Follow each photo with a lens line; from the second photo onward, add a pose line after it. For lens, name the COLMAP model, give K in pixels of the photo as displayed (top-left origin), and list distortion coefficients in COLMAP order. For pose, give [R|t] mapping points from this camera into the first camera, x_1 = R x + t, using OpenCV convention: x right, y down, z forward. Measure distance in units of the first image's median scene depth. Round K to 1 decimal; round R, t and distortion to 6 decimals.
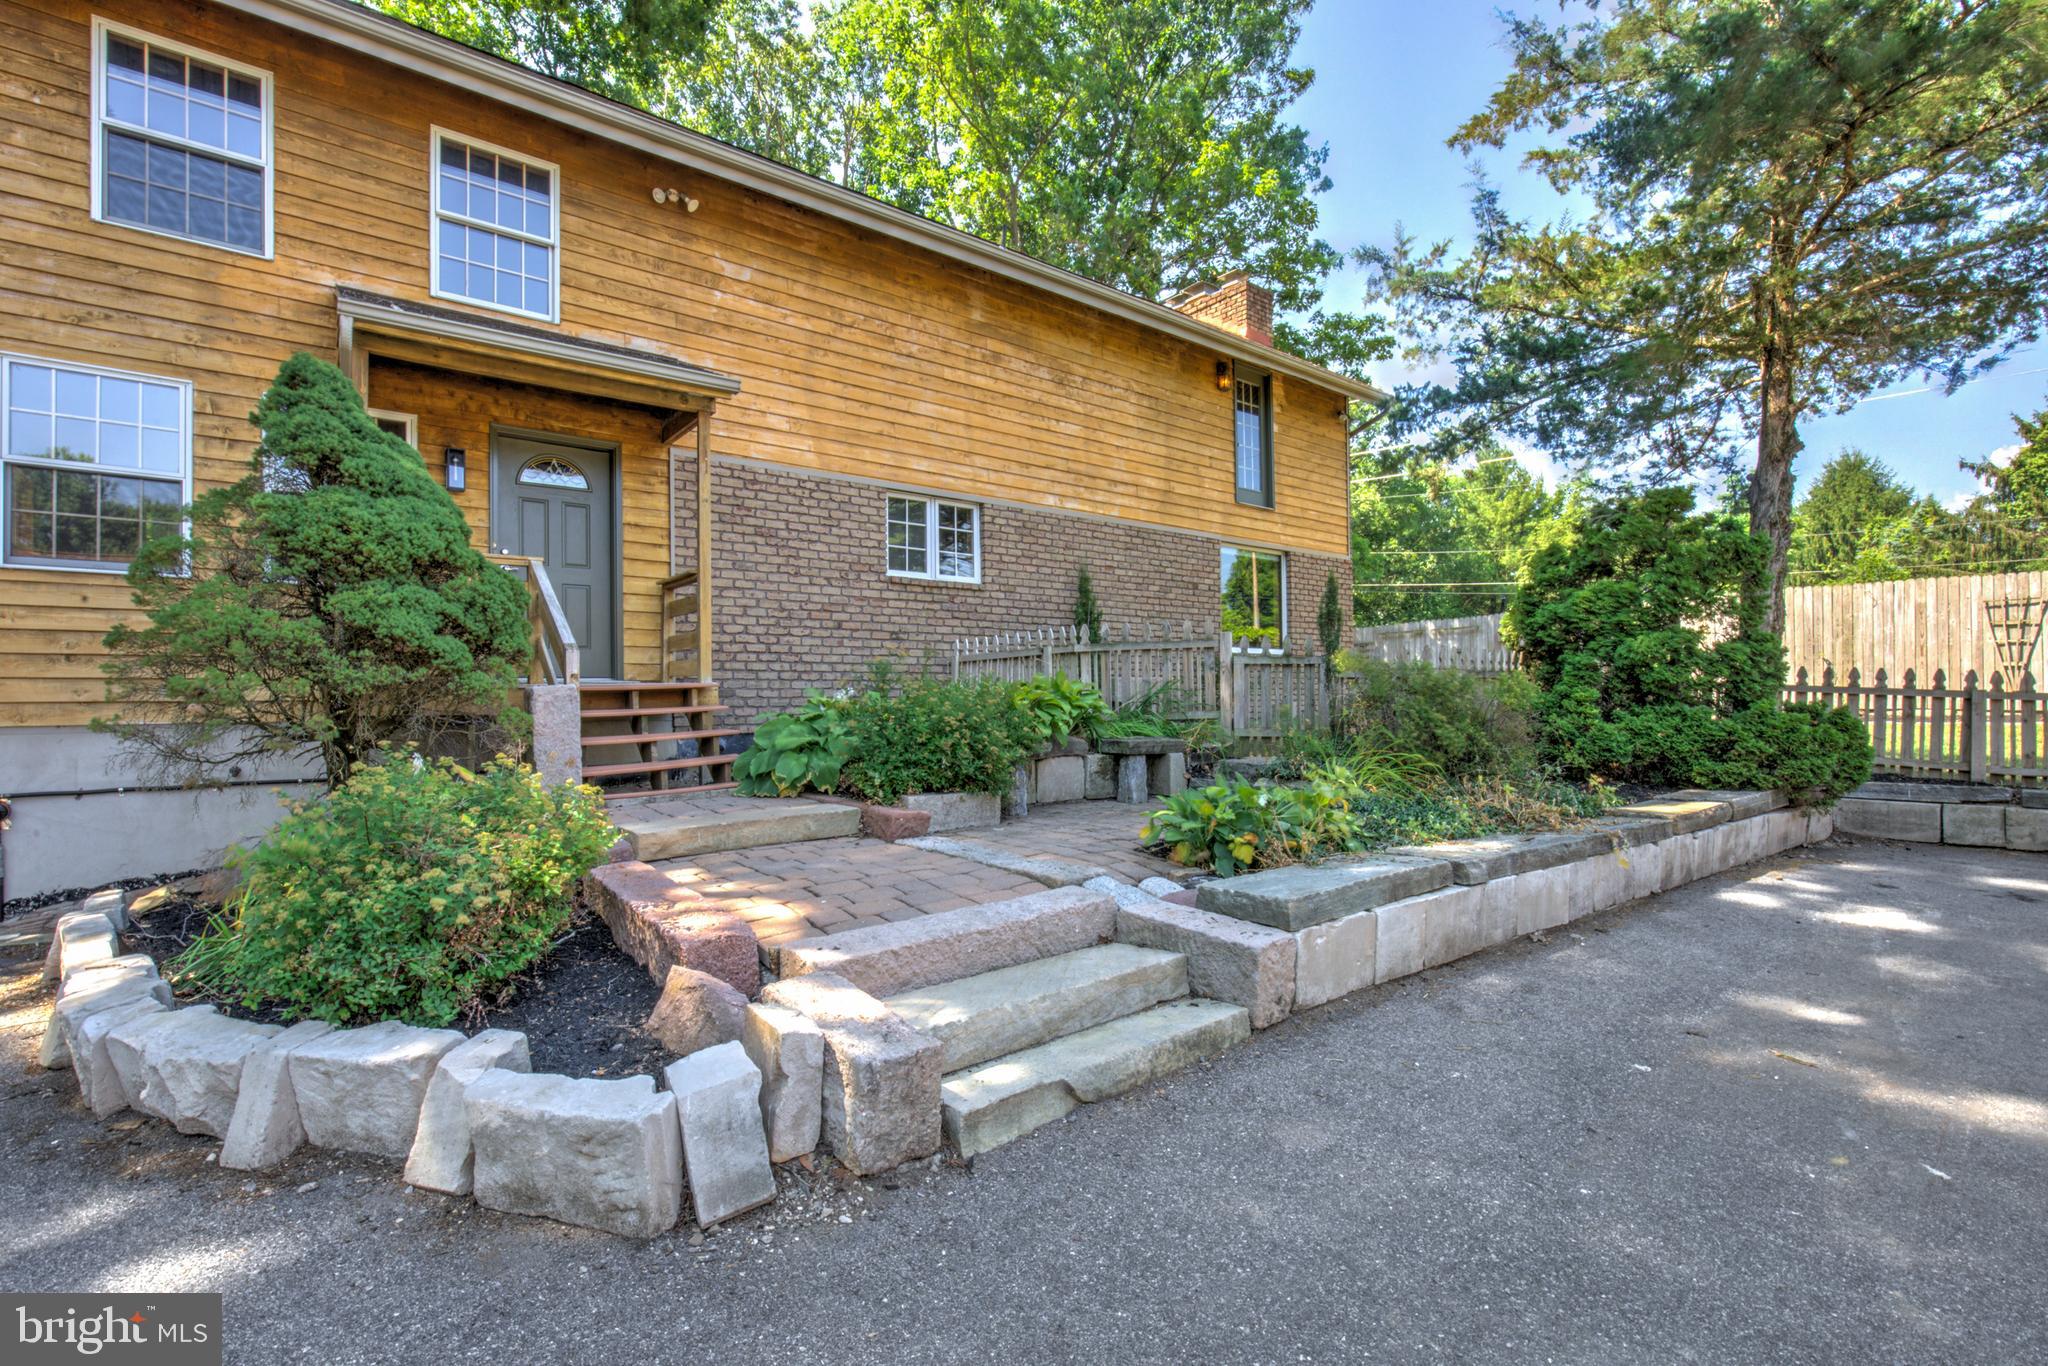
lens RADIAL K [[939.8, 0, 983.1], [0, 939.8, 691.6], [0, 0, 1]] dist [-0.000506, -0.001152]
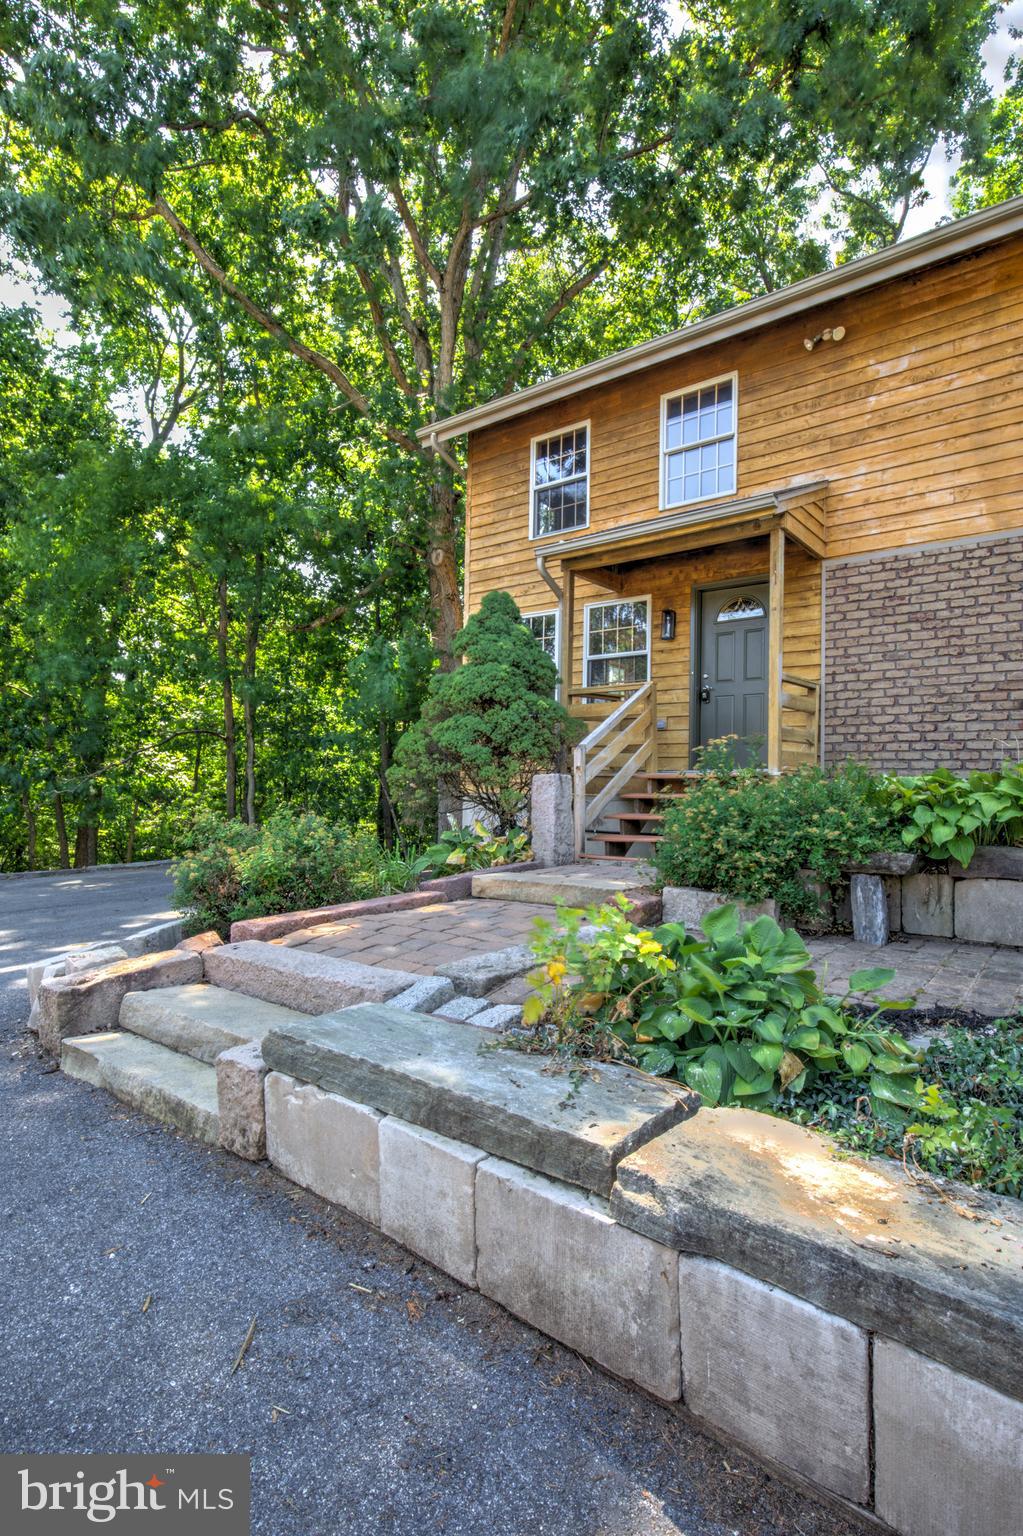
lens RADIAL K [[759.5, 0, 542.4], [0, 759.5, 764.3], [0, 0, 1]] dist [-0.000076, 0.000543]
pose [[0.250387, -0.008358, -0.968110, 0.425273], [-0.008389, 0.999906, -0.010803, -0.006020], [0.968109, 0.010826, 0.250294, 0.426480]]
